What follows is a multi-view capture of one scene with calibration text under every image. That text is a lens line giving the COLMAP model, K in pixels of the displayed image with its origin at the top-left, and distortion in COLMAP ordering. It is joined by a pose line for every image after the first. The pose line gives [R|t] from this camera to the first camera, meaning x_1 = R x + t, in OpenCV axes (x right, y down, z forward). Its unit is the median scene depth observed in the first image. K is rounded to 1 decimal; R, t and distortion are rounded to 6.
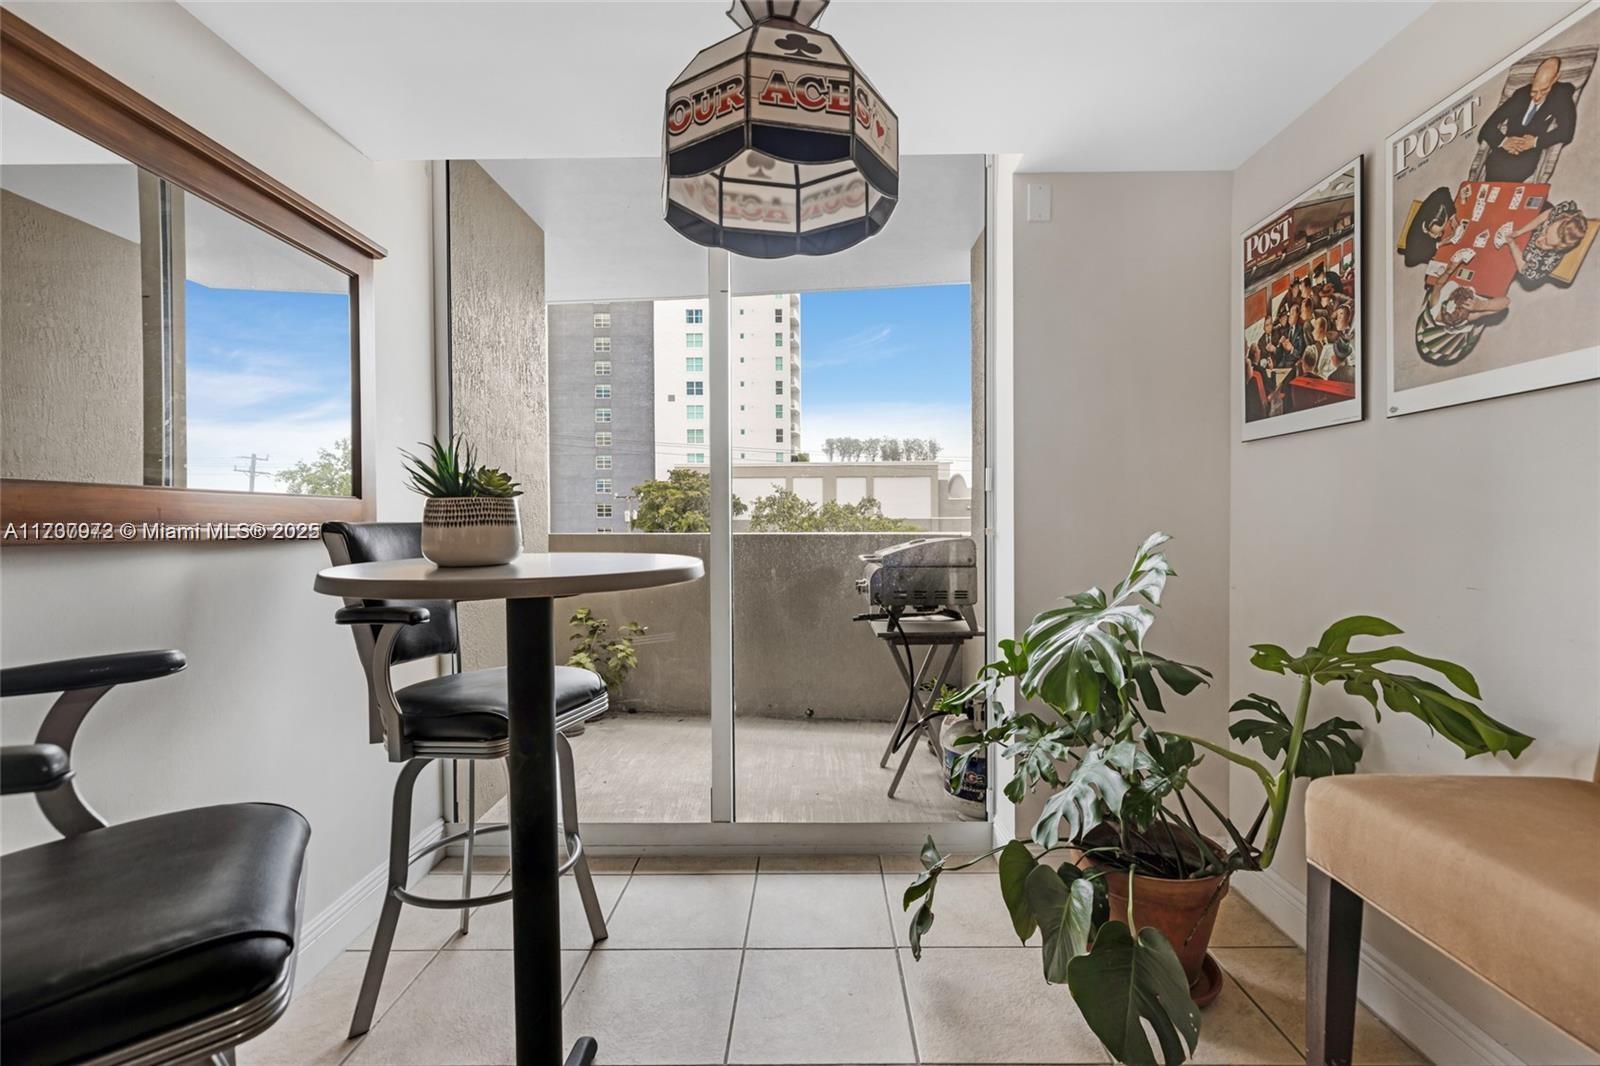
lens RADIAL K [[720.6, 0, 822.6], [0, 720.6, 538.6], [0, 0, 1]] dist [0.001591, 0.000664]
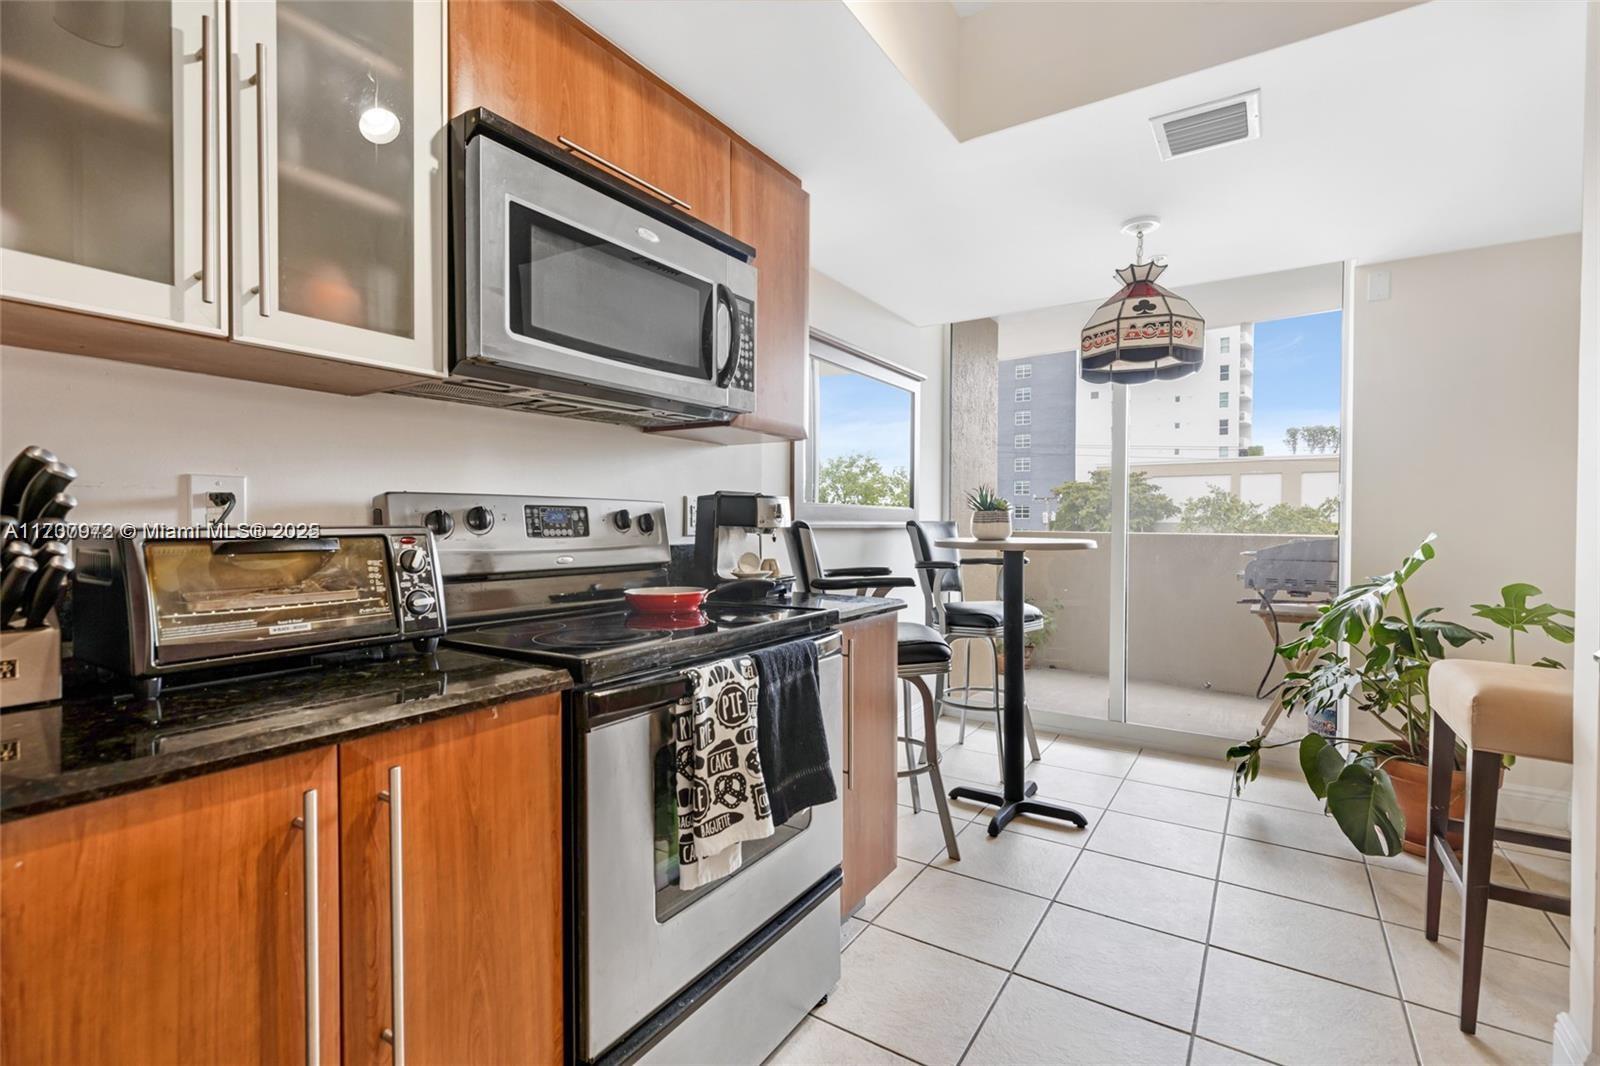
lens RADIAL K [[720.6, 0, 802.1], [0, 720.6, 530.4], [0, 0, 1]] dist [0.001591, 0.000664]
pose [[0.830989, 0.015543, -0.556071, 0.111170], [-0.022888, 0.999718, -0.006261, 0.012881], [0.555817, 0.017930, 0.831111, -0.468444]]
